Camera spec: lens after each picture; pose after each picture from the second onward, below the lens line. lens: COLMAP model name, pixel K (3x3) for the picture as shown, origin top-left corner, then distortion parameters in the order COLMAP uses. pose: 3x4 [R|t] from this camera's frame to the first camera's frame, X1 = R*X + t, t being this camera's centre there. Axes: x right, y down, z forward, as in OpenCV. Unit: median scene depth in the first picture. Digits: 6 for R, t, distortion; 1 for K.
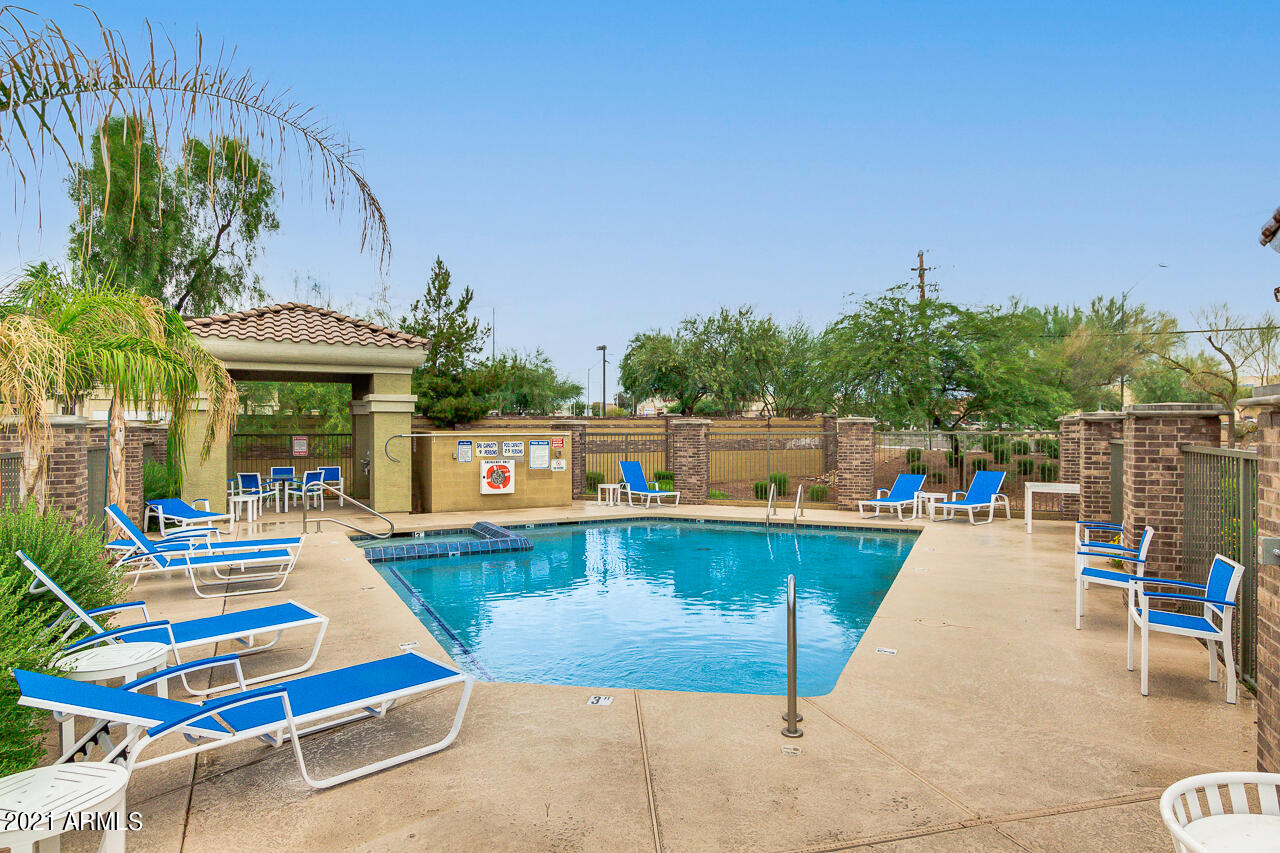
lens RADIAL K [[778.9, 0, 643.0], [0, 778.9, 428.8], [0, 0, 1]] dist [-0.000611, 0.000181]
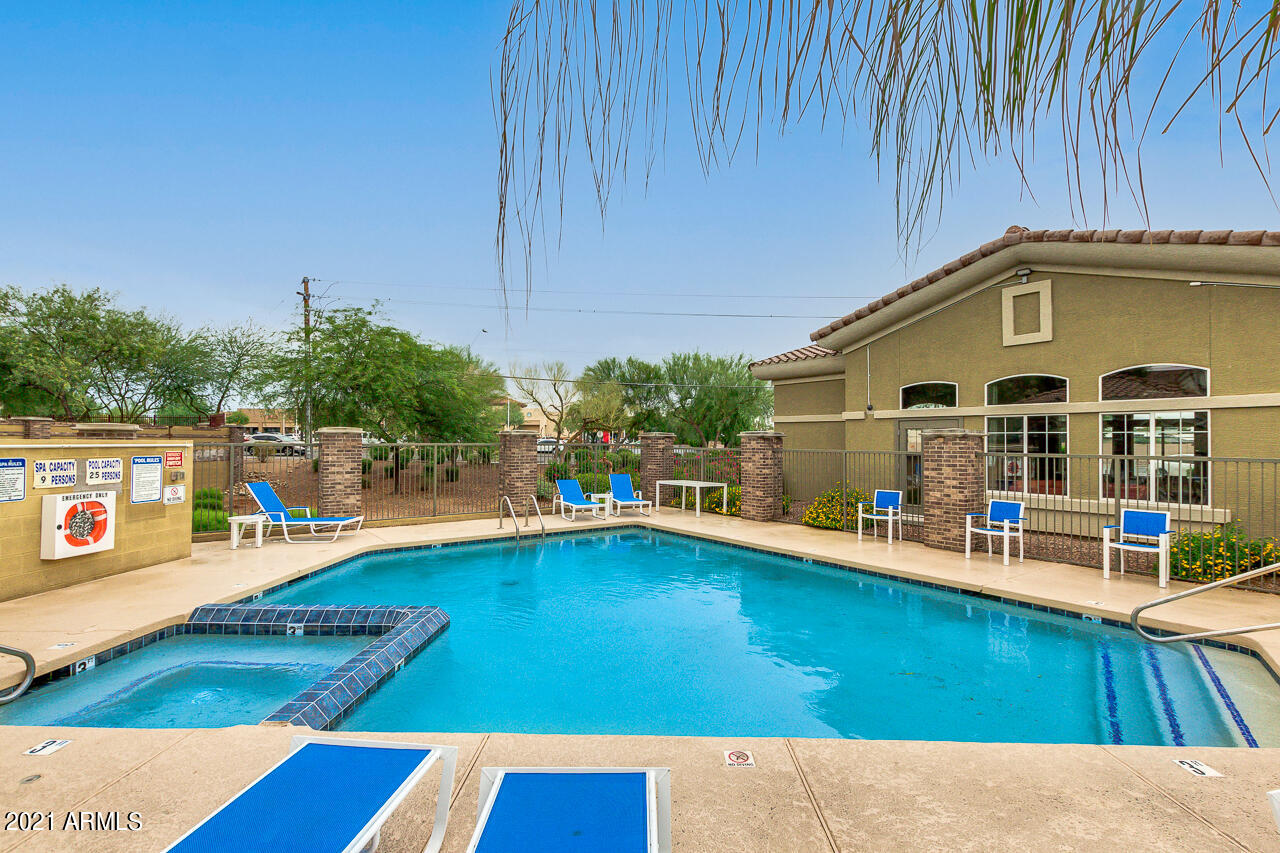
lens RADIAL K [[592.9, 0, 640.3], [0, 592.9, 425.7], [0, 0, 1]] dist [-0.001640, -0.000489]
pose [[0.450689, 0.029318, 0.892199, -0.373869], [-0.006609, 0.999543, -0.029506, 0.002632], [-0.892657, 0.007401, 0.450677, 0.453019]]
